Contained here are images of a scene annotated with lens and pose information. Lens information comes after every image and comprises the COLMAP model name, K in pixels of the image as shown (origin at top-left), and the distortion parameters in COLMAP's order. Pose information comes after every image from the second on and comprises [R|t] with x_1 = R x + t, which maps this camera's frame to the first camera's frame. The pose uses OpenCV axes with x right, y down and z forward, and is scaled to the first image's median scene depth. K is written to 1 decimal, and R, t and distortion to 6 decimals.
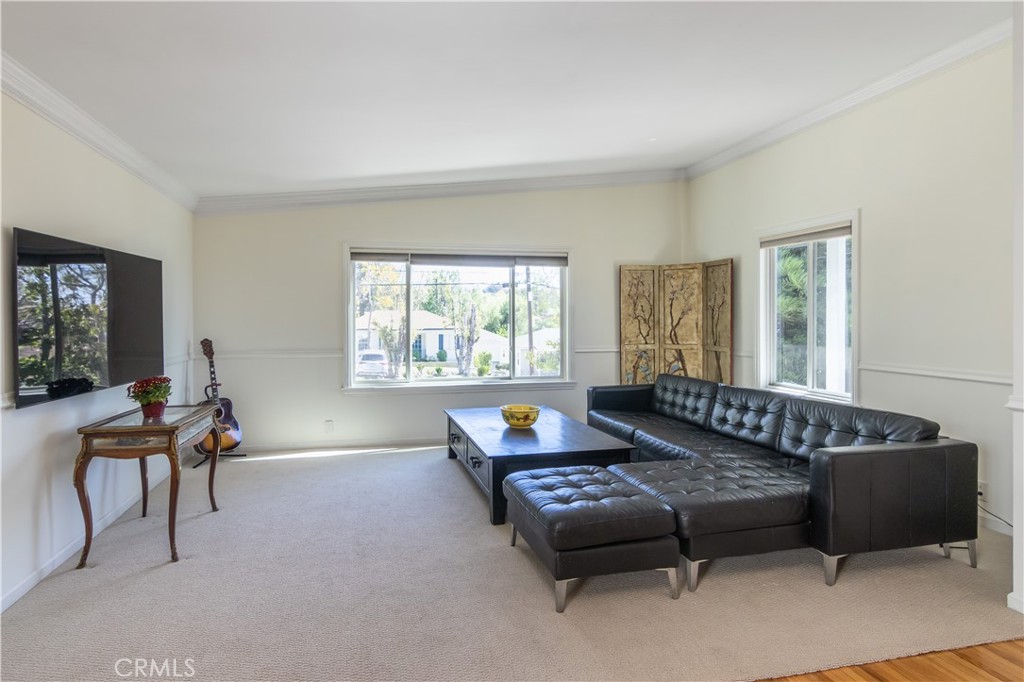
lens RADIAL K [[541.4, 0, 463.1], [0, 541.4, 319.8], [0, 0, 1]] dist [0.001018, -0.000010]
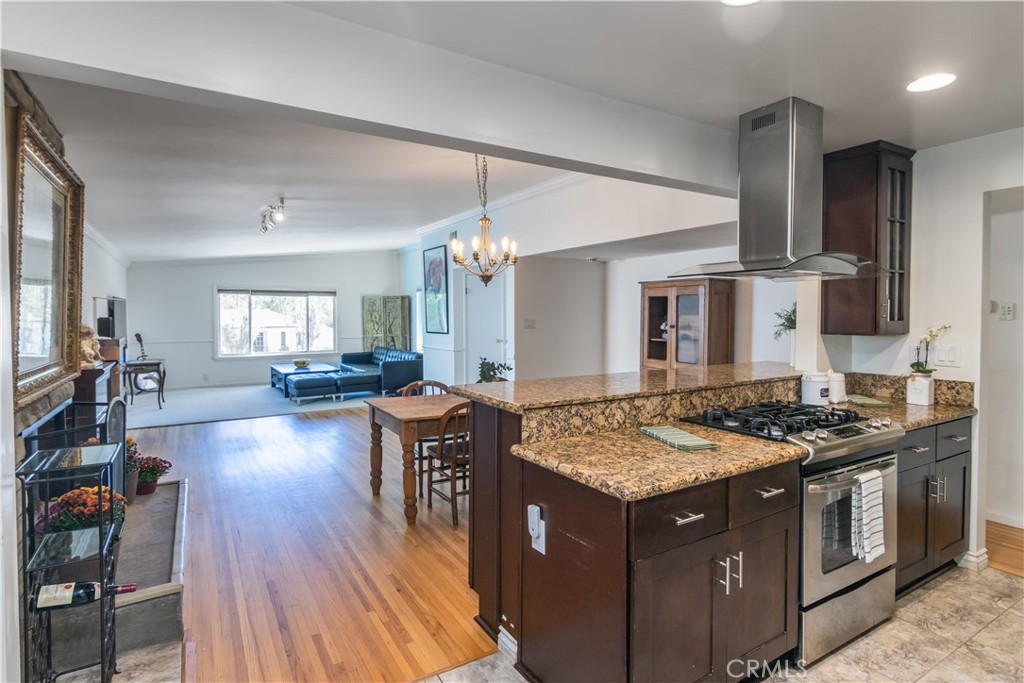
lens RADIAL K [[530.7, 0, 514.6], [0, 530.7, 327.5], [0, 0, 1]] dist [0.000667, 0.000604]
pose [[0.934884, -0.007839, 0.354868, 0.123432], [0.000537, 0.999786, 0.020670, -0.024861], [-0.354954, -0.019133, 0.934688, -1.262267]]
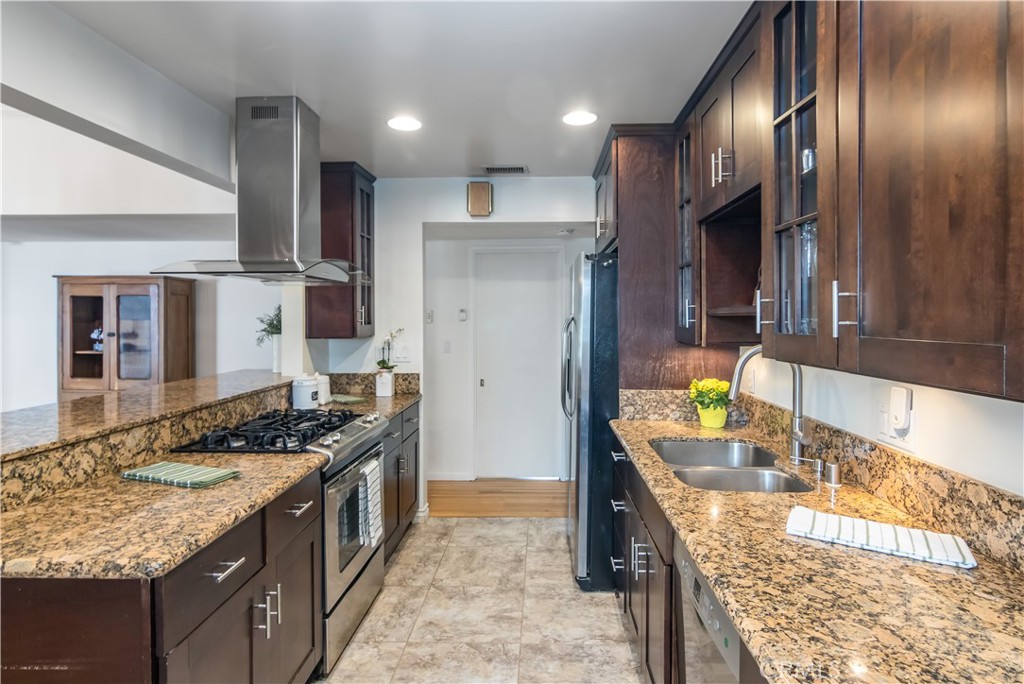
lens RADIAL K [[545.3, 0, 518.4], [0, 545.3, 328.5], [0, 0, 1]] dist [0.000888, 0.001732]
pose [[0.229995, -0.019169, 0.973003, 0.105515], [0.005163, 0.999816, 0.018477, -0.026810], [-0.973178, 0.000774, 0.230051, -1.203575]]
